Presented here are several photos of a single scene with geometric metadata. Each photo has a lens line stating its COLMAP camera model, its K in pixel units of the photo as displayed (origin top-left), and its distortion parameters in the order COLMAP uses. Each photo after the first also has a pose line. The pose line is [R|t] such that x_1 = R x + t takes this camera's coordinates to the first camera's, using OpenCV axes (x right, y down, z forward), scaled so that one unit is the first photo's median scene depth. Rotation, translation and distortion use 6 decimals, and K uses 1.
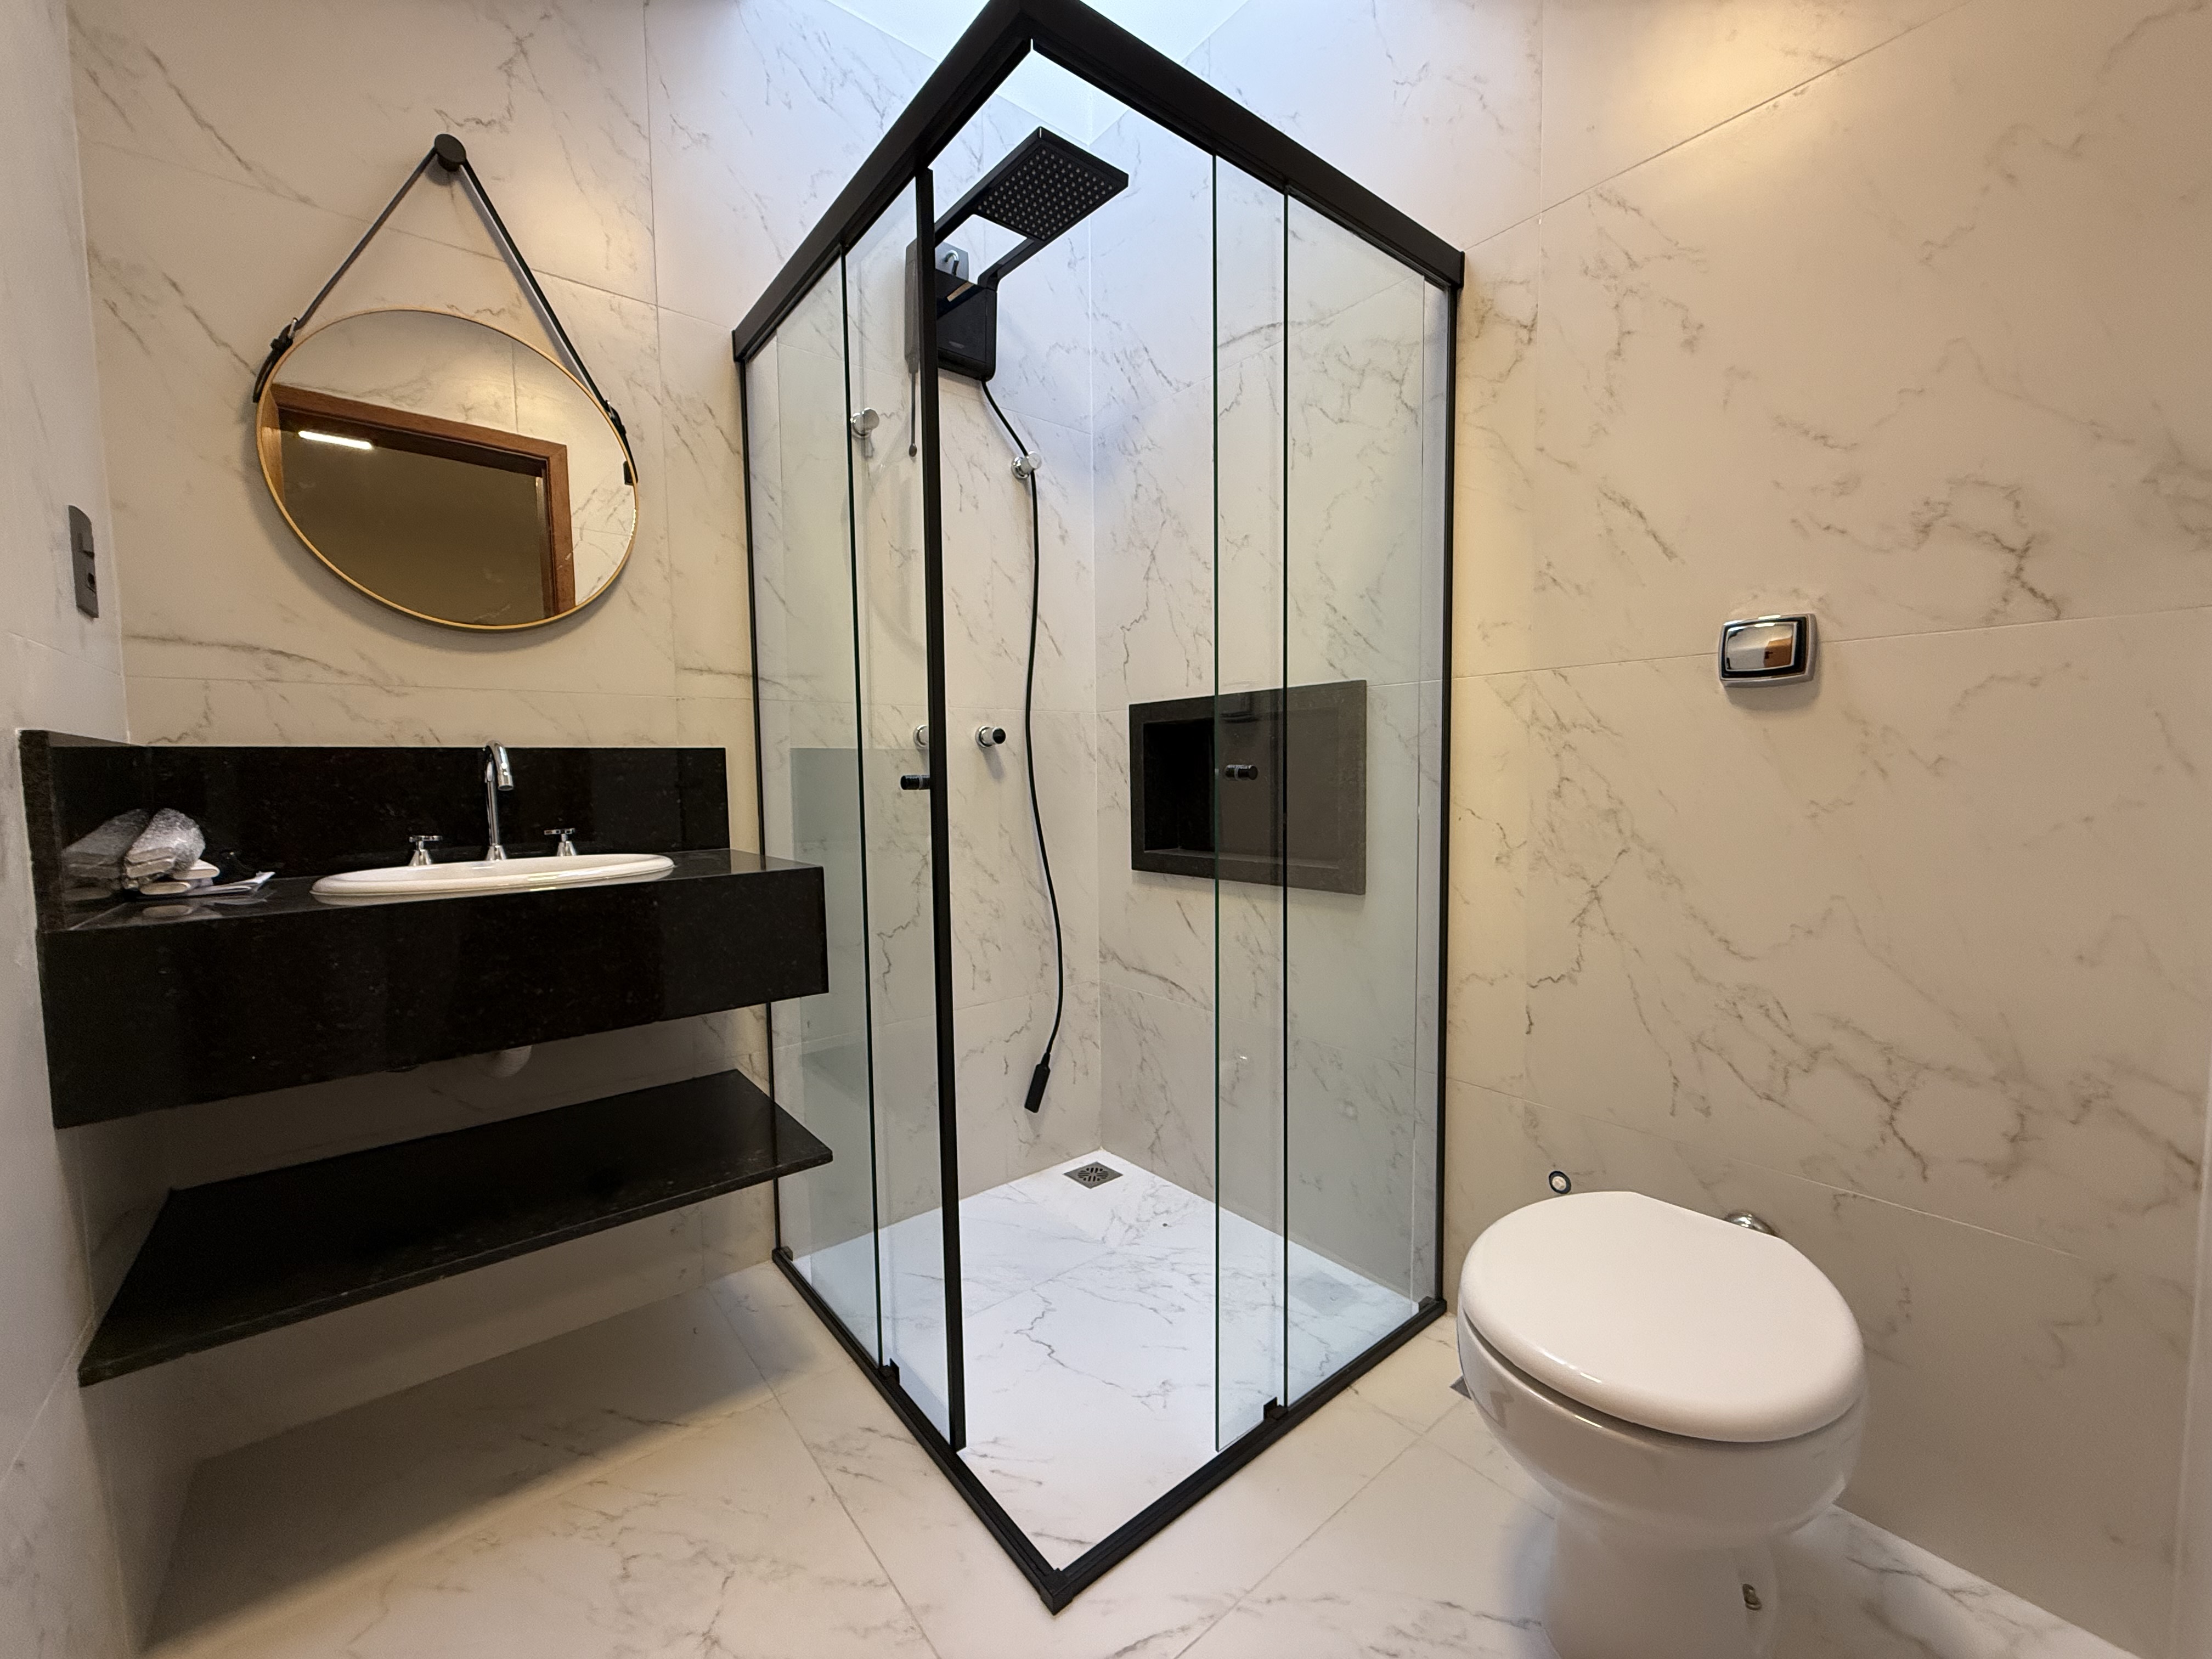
lens RADIAL K [[877.4, 0, 1095.0], [0, 877.4, 828.5], [0, 0, 1]] dist [-0.001076, -0.000382]
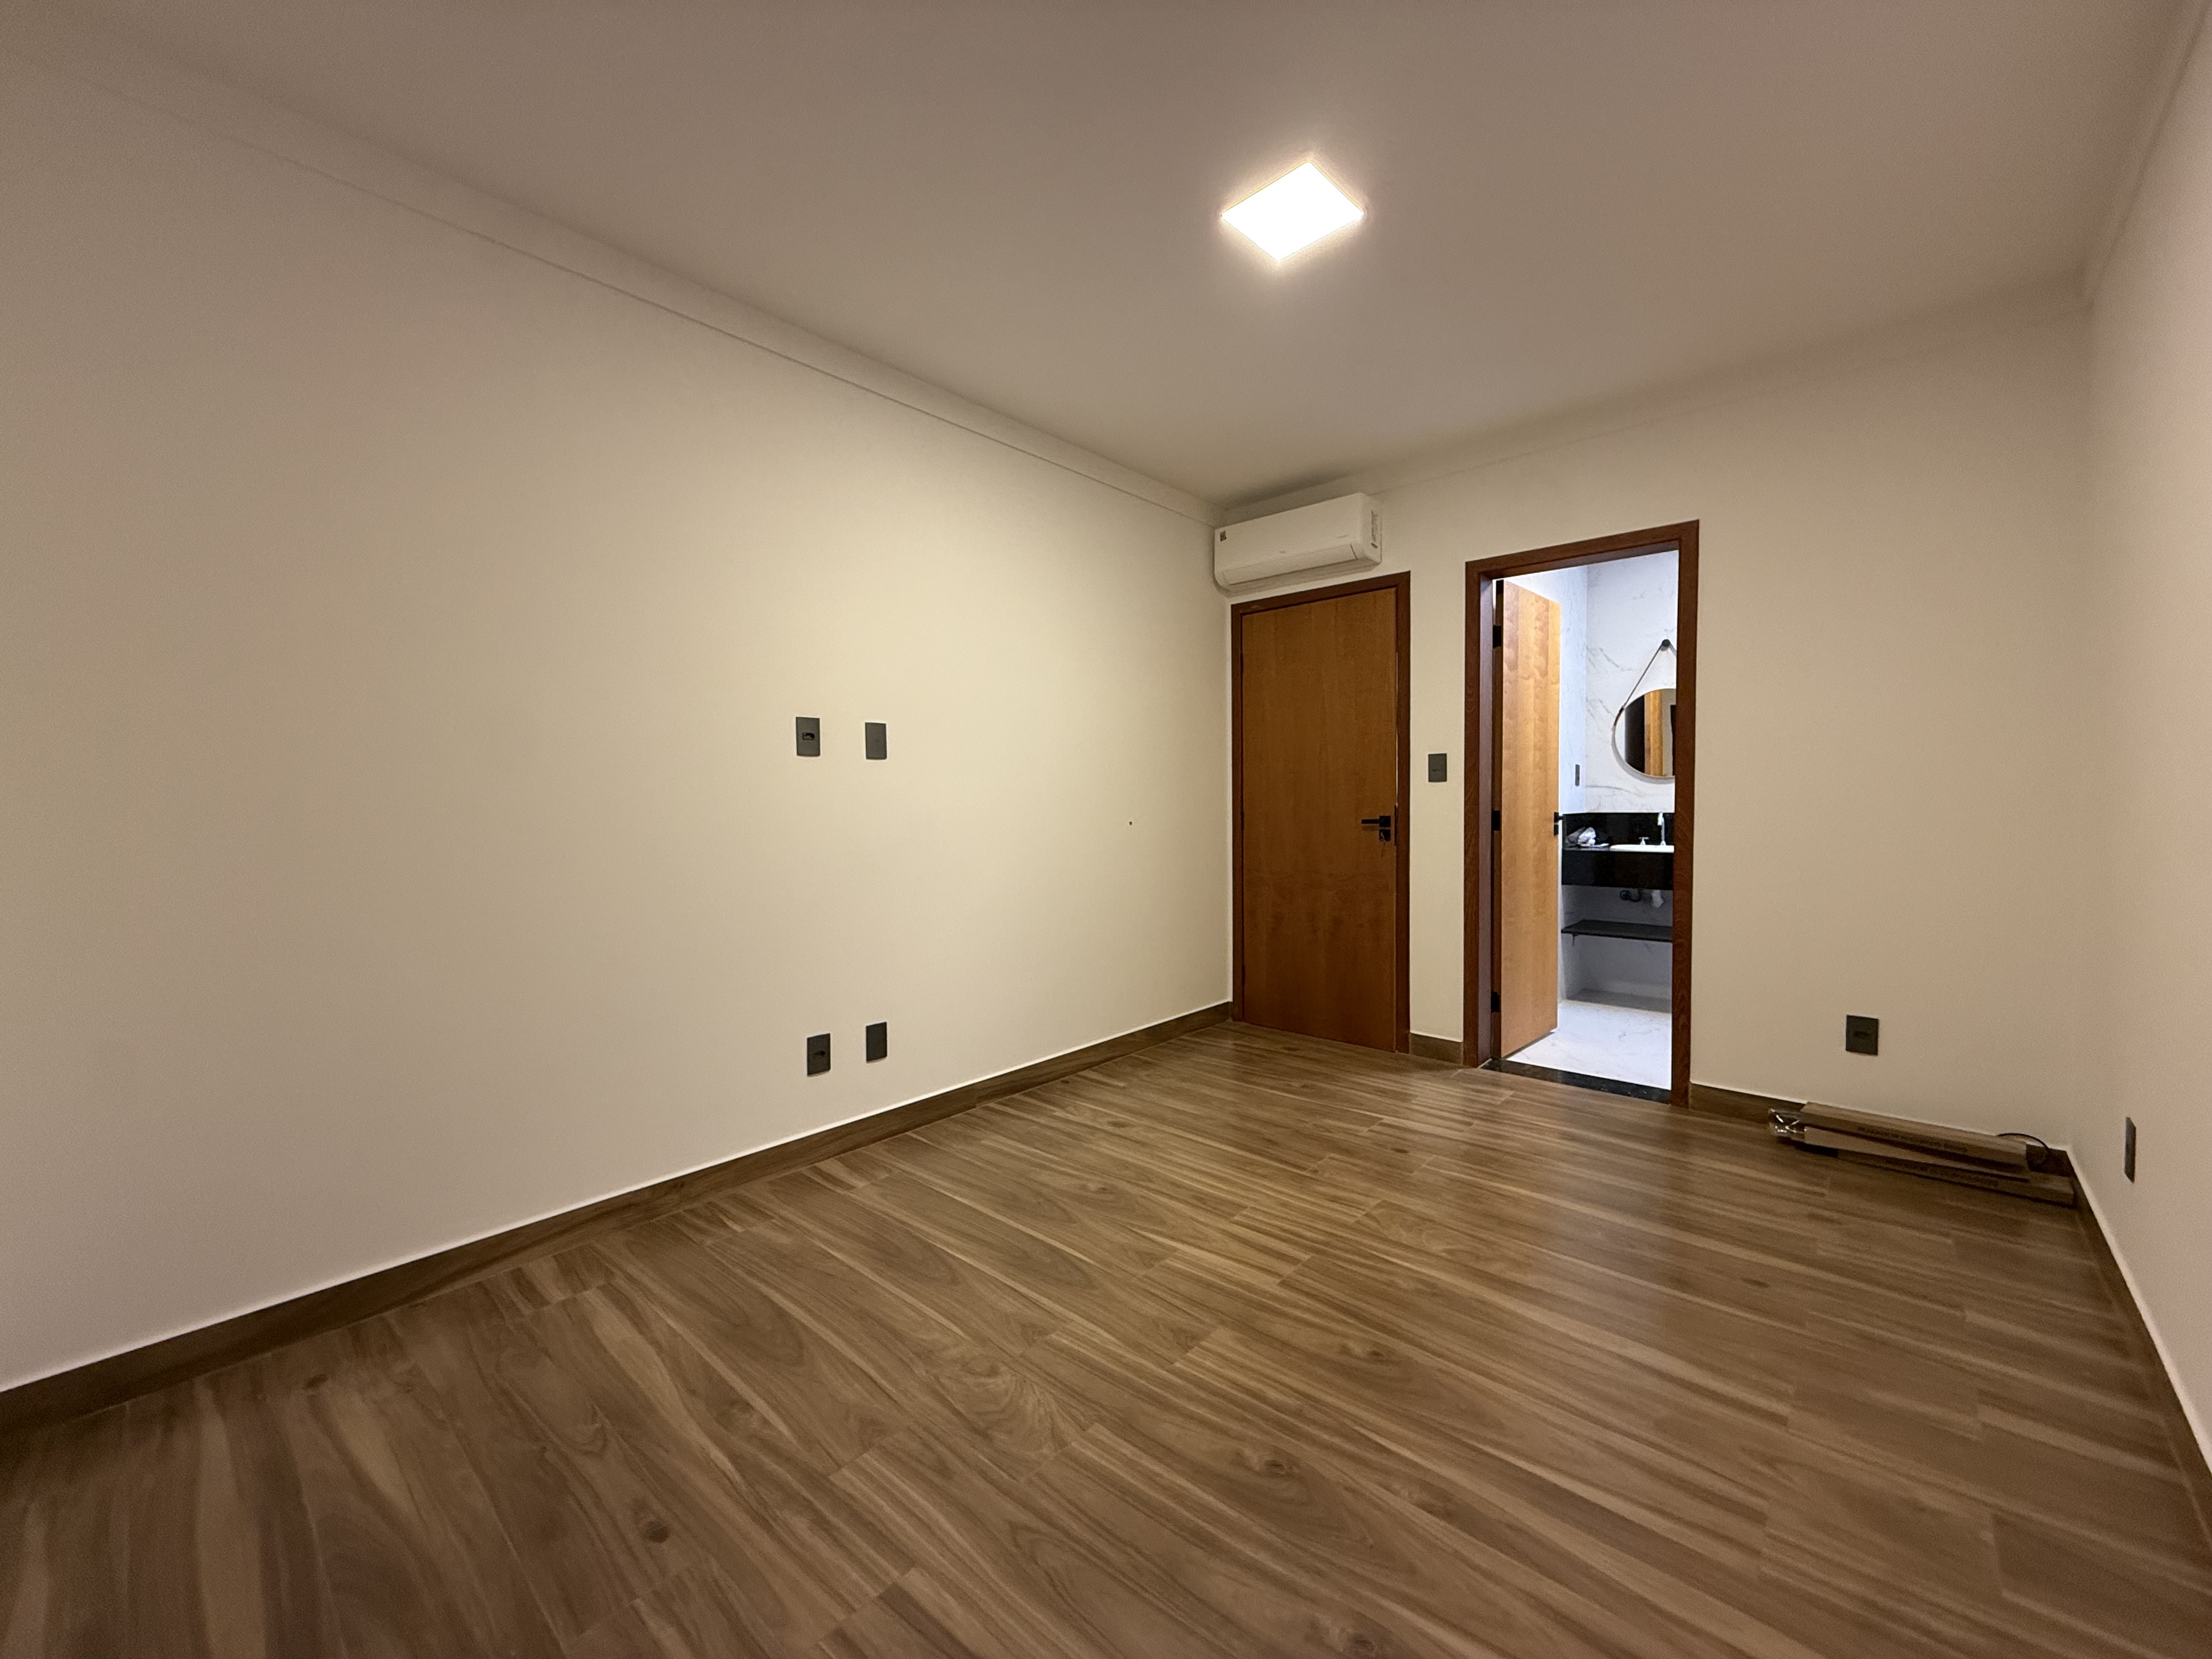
lens RADIAL K [[877.4, 0, 1104.0], [0, 877.4, 829.2], [0, 0, 1]] dist [-0.001076, -0.000382]
pose [[0.157183, 0.060700, -0.985702, 1.612640], [-0.044460, 0.997532, 0.054338, -0.079300], [0.986568, 0.035283, 0.159494, -1.171074]]
